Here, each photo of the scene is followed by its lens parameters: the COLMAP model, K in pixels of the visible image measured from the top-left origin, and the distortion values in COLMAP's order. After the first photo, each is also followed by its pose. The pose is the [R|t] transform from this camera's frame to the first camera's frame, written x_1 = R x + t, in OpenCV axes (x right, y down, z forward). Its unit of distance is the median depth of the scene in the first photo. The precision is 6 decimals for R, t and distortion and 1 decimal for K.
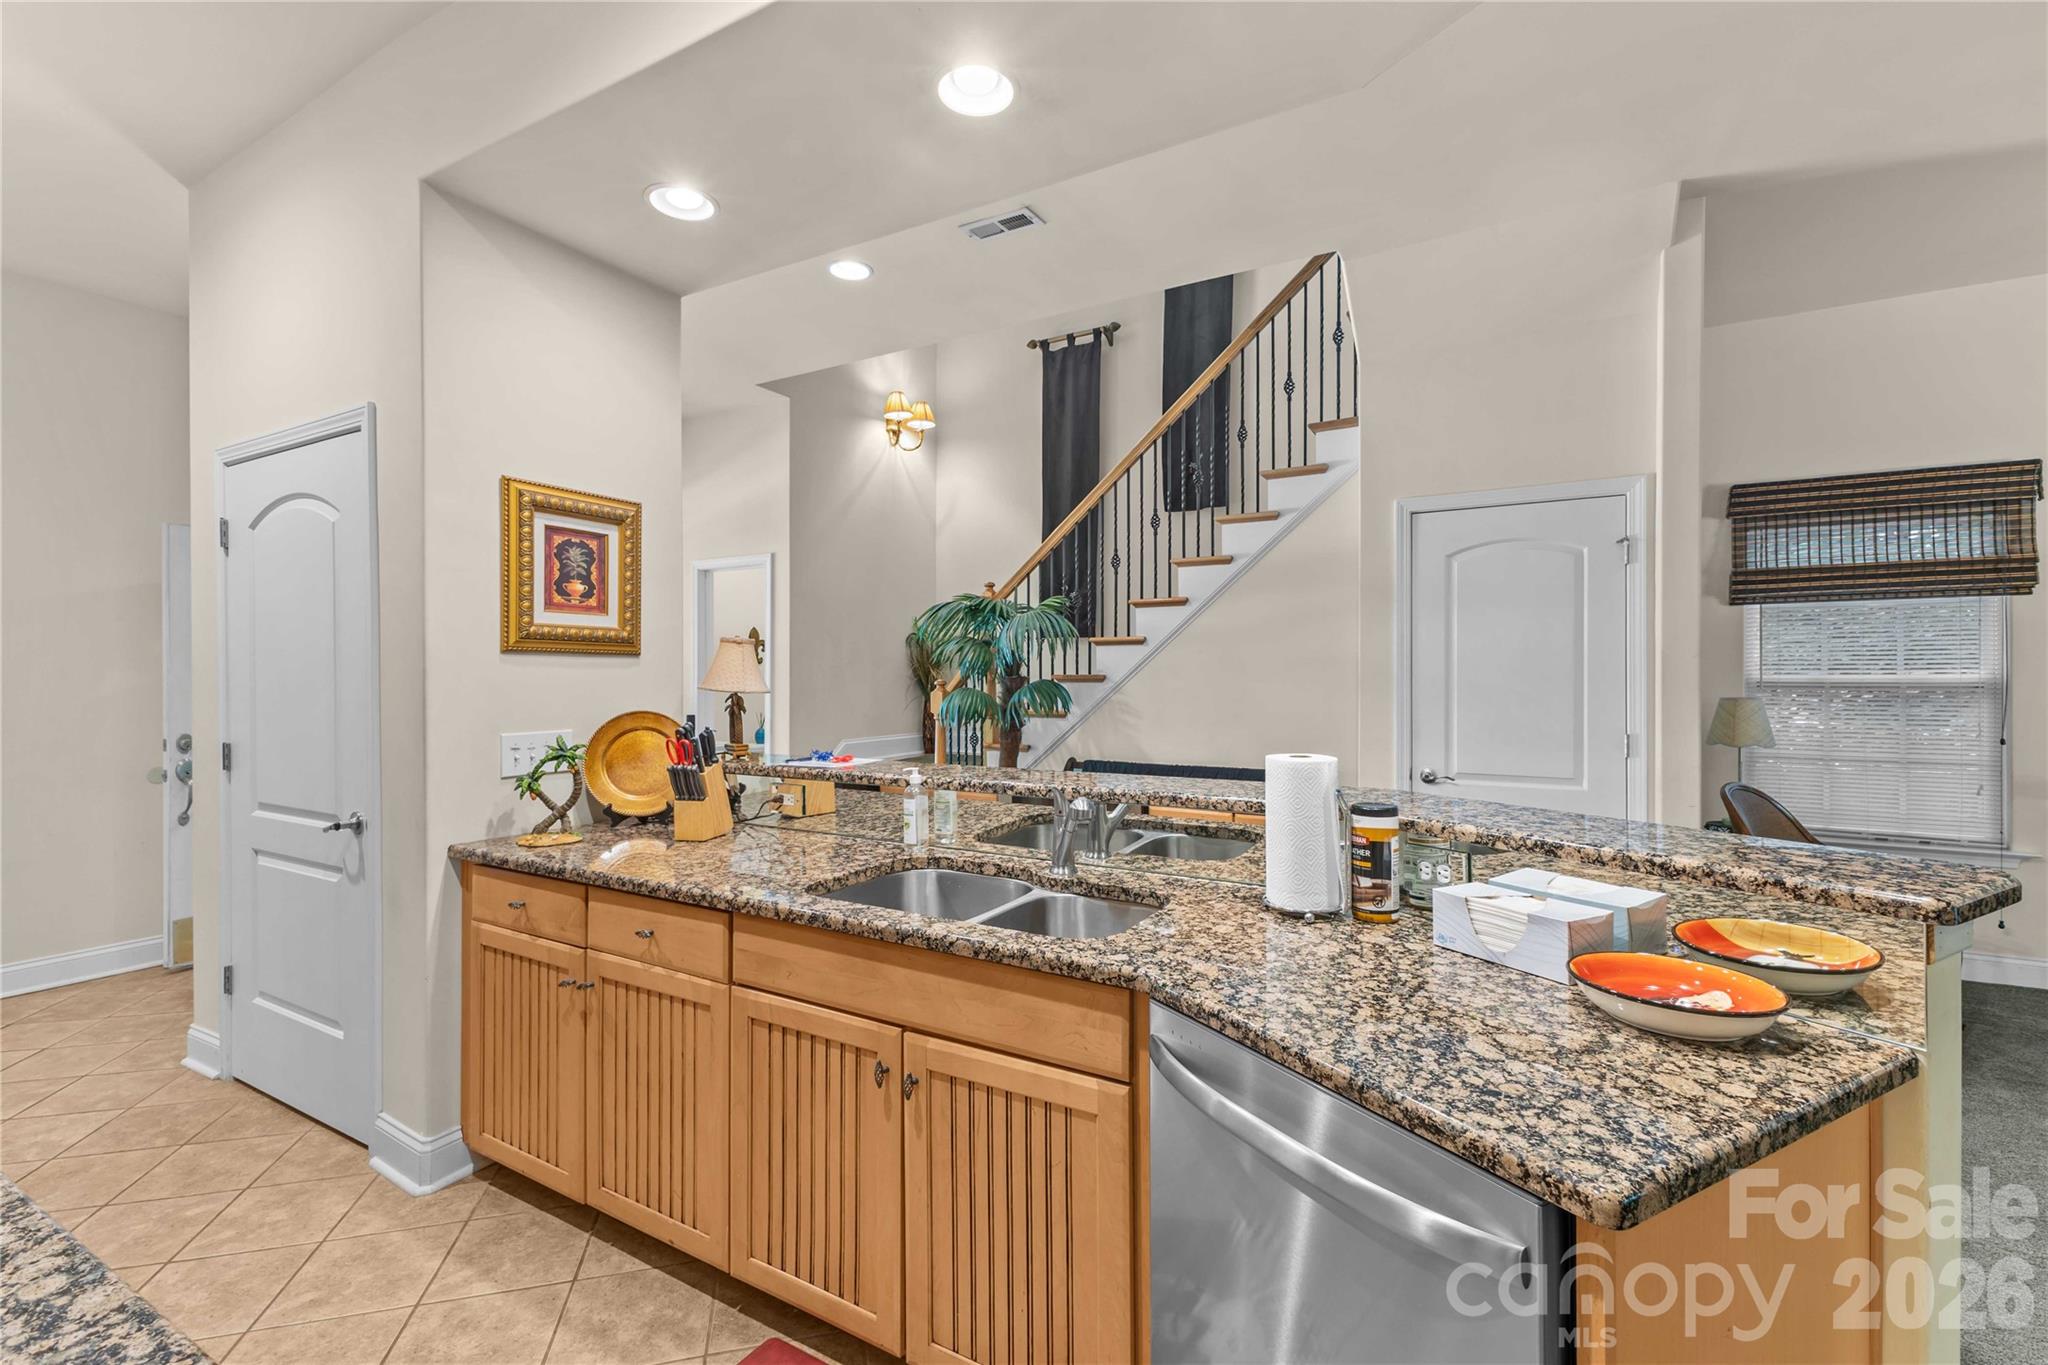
lens RADIAL K [[882.2, 0, 1028.7], [0, 882.2, 676.4], [0, 0, 1]] dist [0.010660, -0.002771]
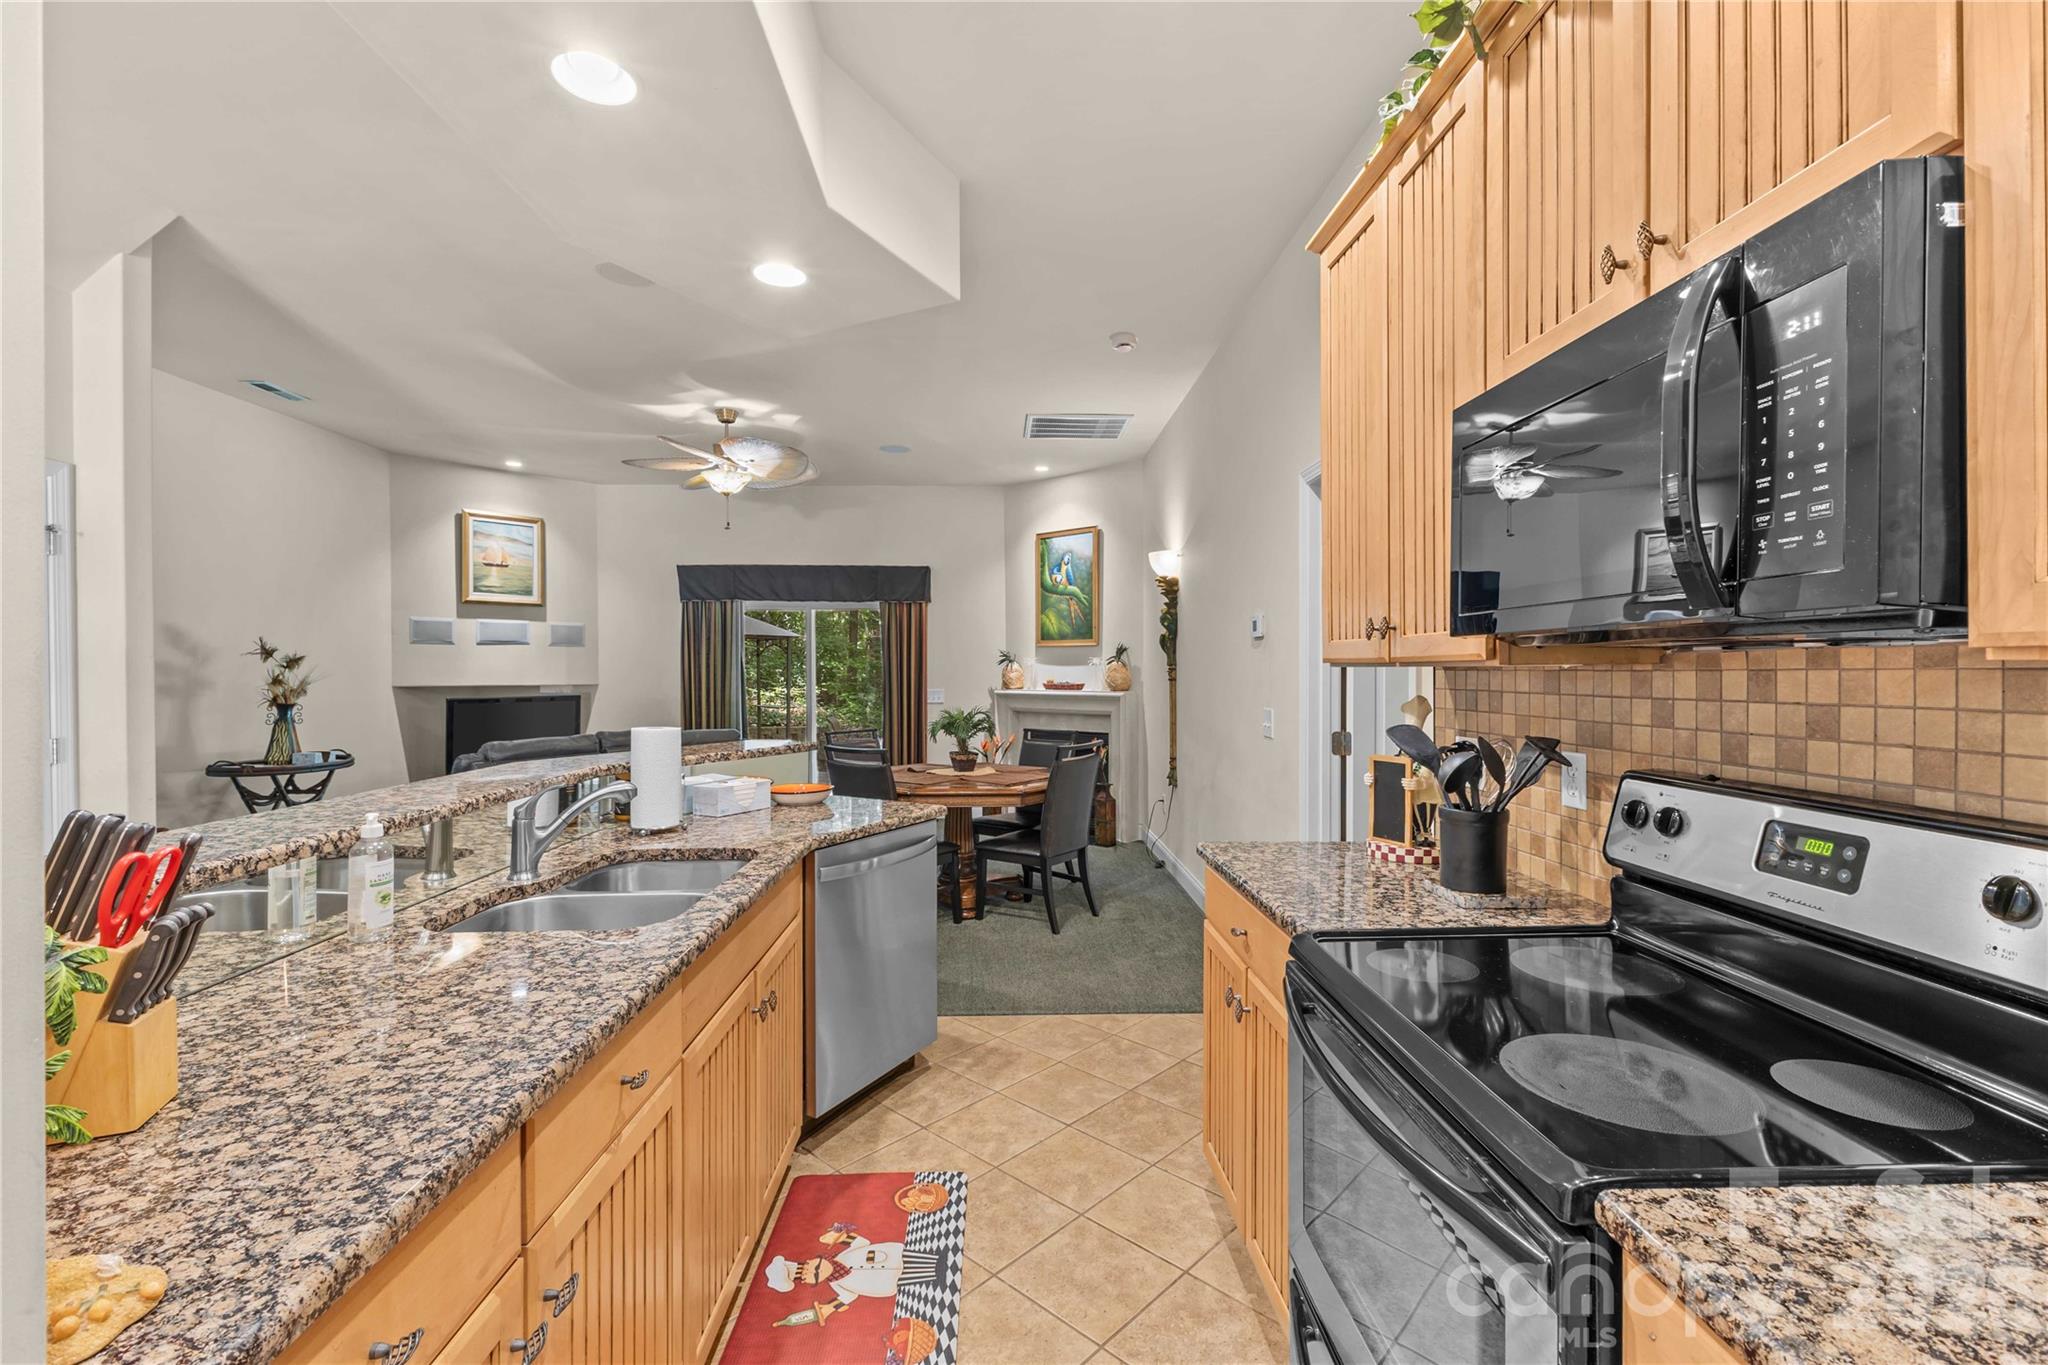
lens RADIAL K [[882.2, 0, 1015.8], [0, 882.2, 679.4], [0, 0, 1]] dist [0.010660, -0.002771]
pose [[-0.523105, -0.005860, 0.852248, -0.819790], [0.003967, 0.999949, 0.009311, -0.002206], [-0.852259, 0.008251, -0.523055, 0.802261]]
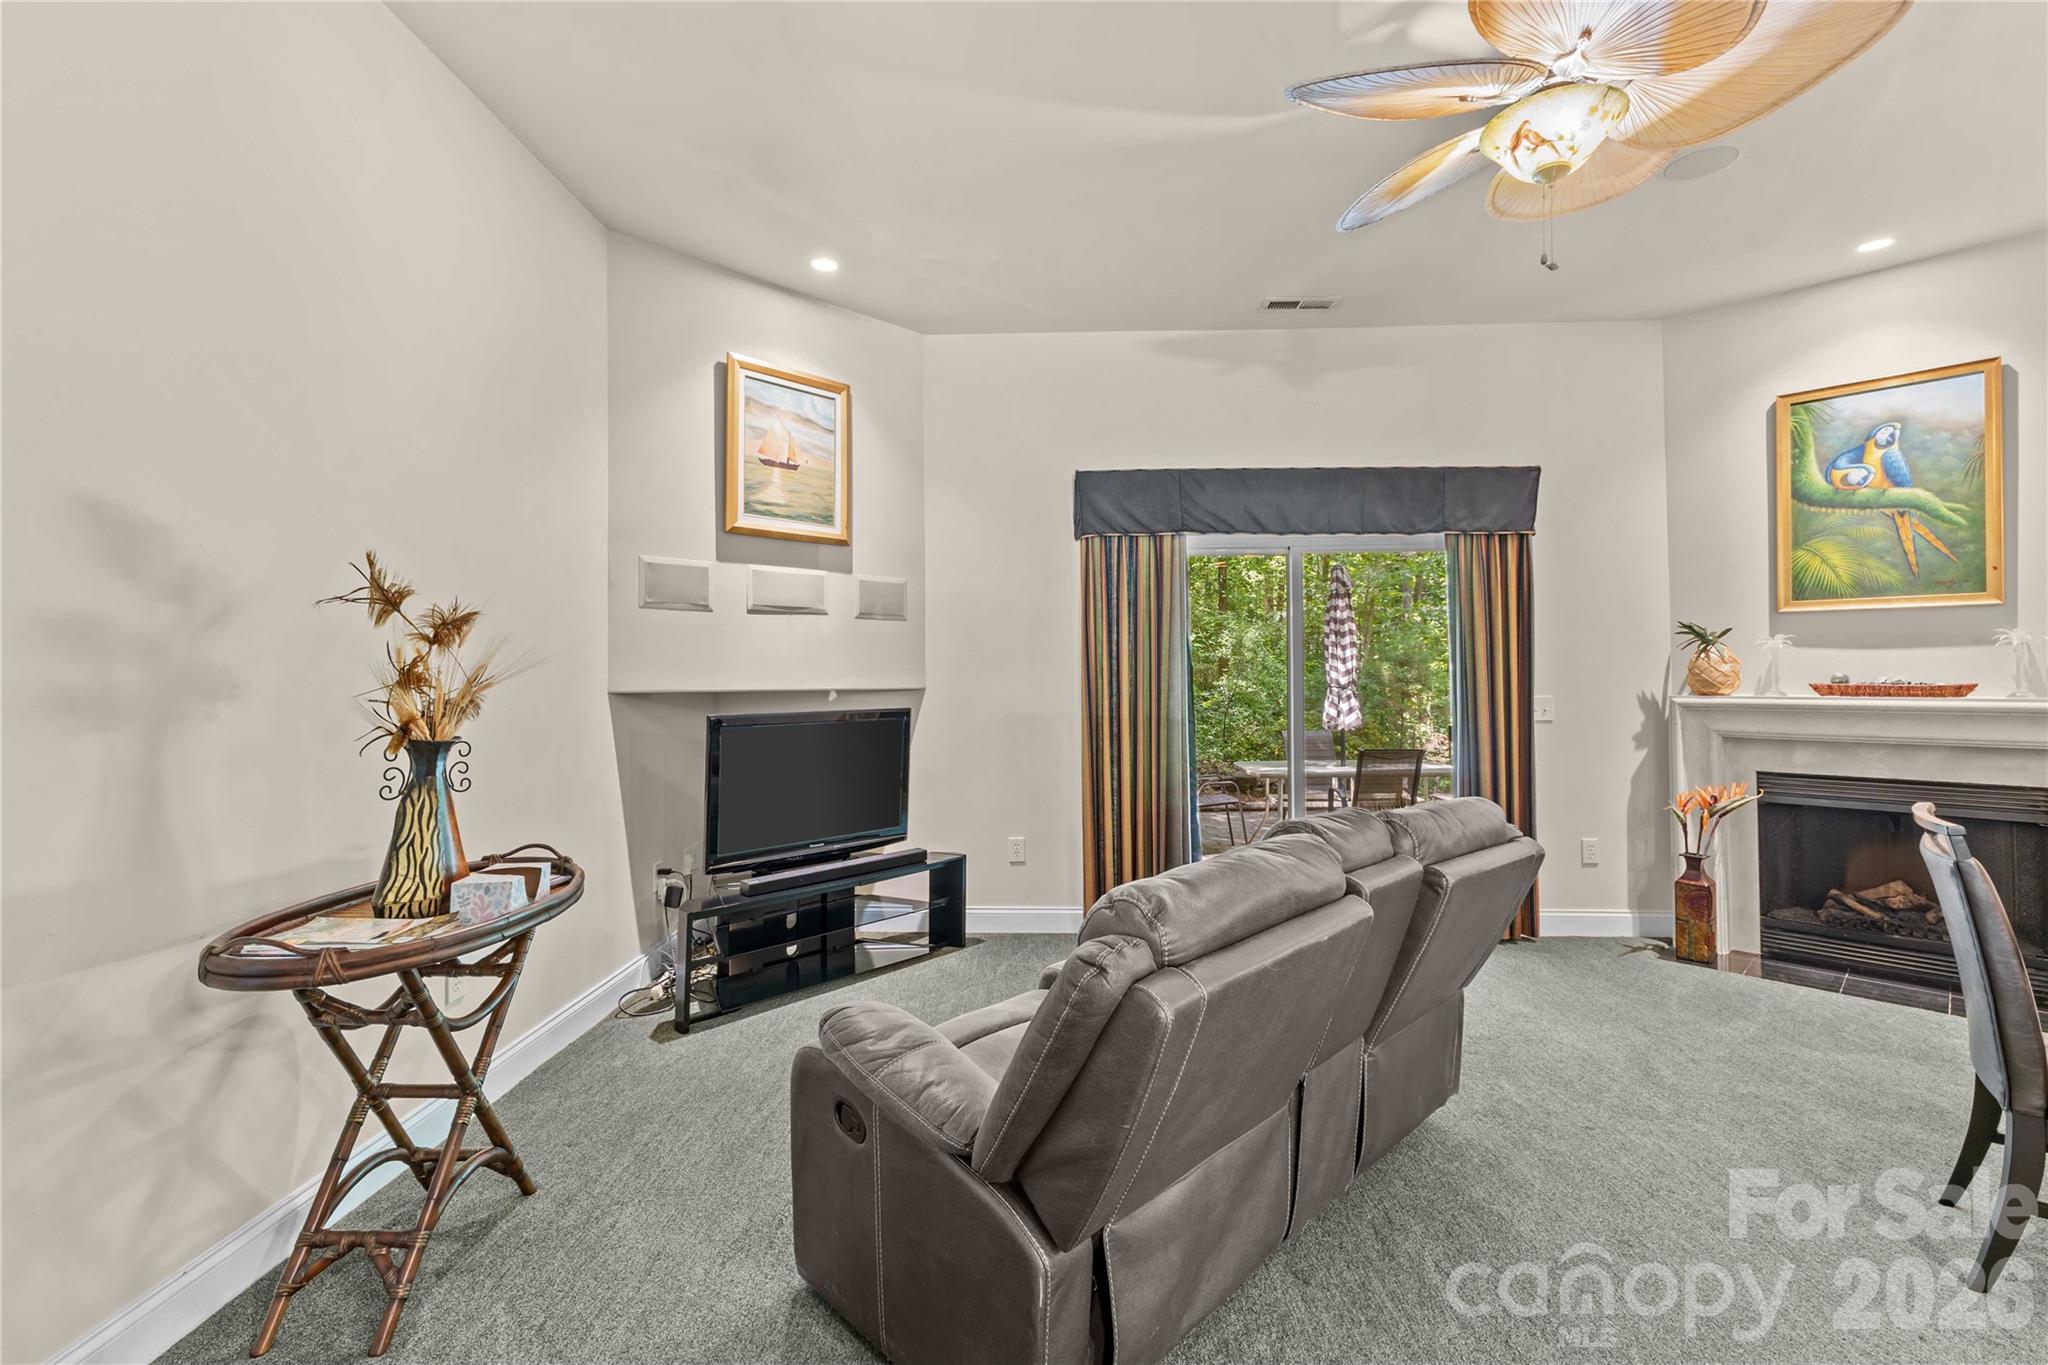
lens RADIAL K [[882.2, 0, 1015.8], [0, 882.2, 664.0], [0, 0, 1]] dist [0.010660, -0.002771]
pose [[-0.472628, 0.016509, 0.881107, 0.908619], [0.007313, 0.999864, -0.014811, 0.017146], [-0.881232, -0.000556, -0.472685, 1.085176]]
